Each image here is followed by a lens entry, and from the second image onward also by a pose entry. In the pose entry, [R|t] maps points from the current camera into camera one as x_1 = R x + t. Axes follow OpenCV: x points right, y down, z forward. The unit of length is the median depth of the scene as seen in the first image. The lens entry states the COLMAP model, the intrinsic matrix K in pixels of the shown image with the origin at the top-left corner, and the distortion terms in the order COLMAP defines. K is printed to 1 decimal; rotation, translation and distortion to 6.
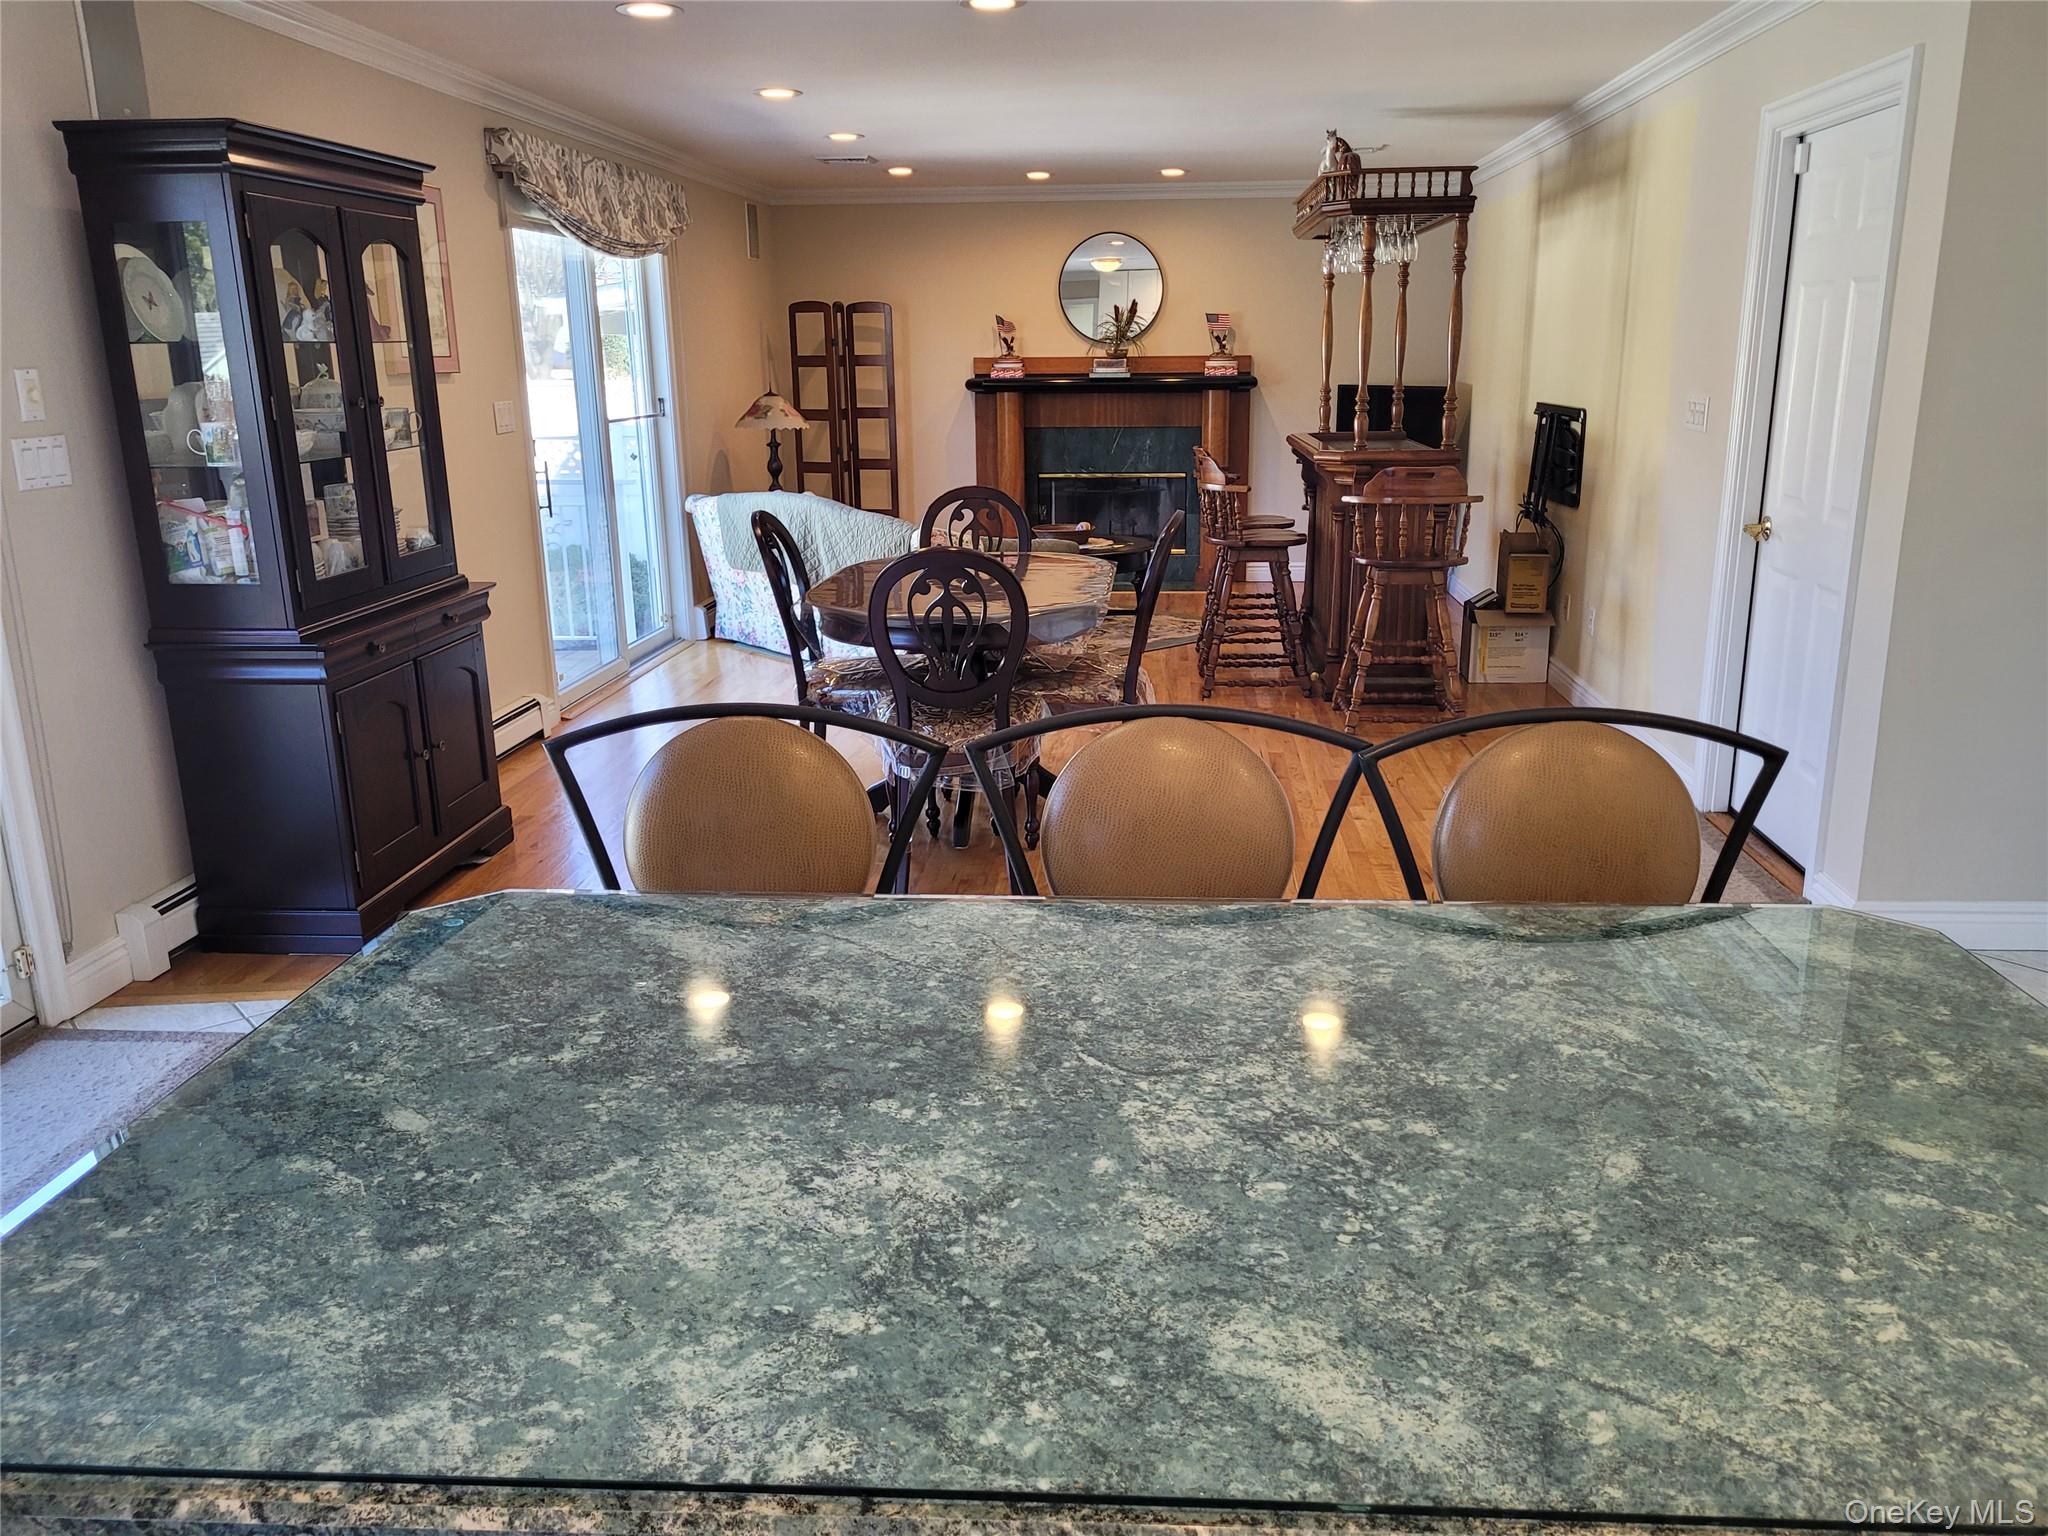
lens RADIAL K [[1545.4, 0, 1044.1], [0, 1545.4, 753.1], [0, 0, 1]] dist [0.045467, -0.037954]
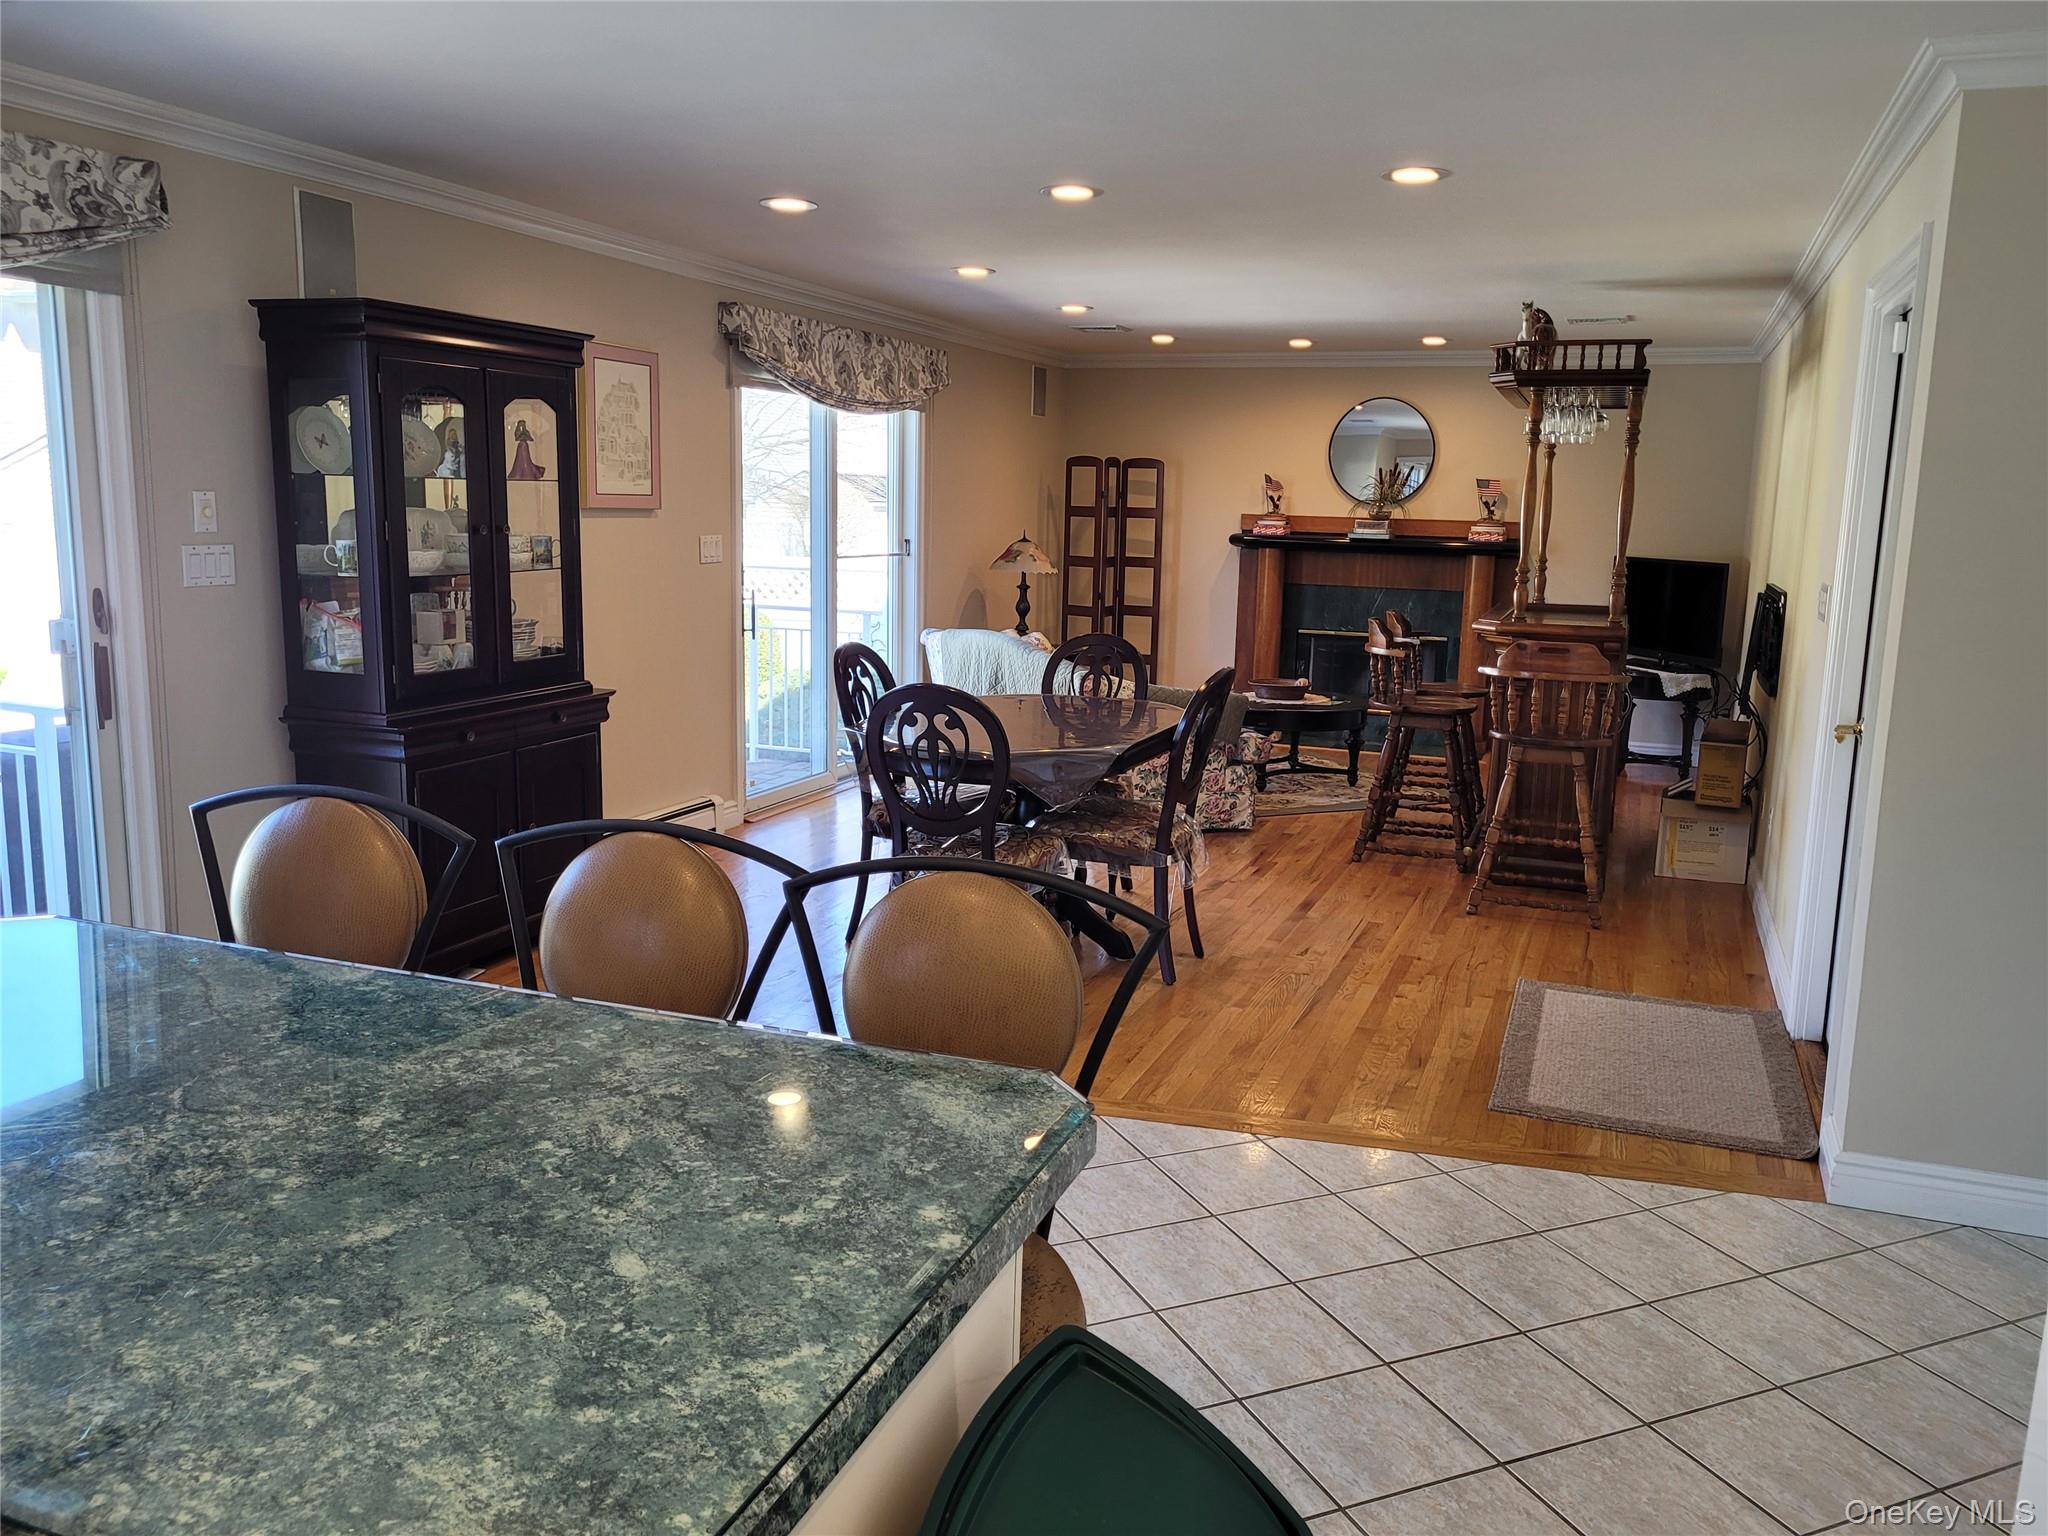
lens RADIAL K [[1545.4, 0, 1041.2], [0, 1545.4, 739.3], [0, 0, 1]] dist [0.045467, -0.037954]
pose [[0.957904, 0.079364, -0.275902, 0.196892], [-0.107153, 0.990417, -0.087128, -0.006871], [0.266343, 0.113025, 0.957229, 0.003668]]
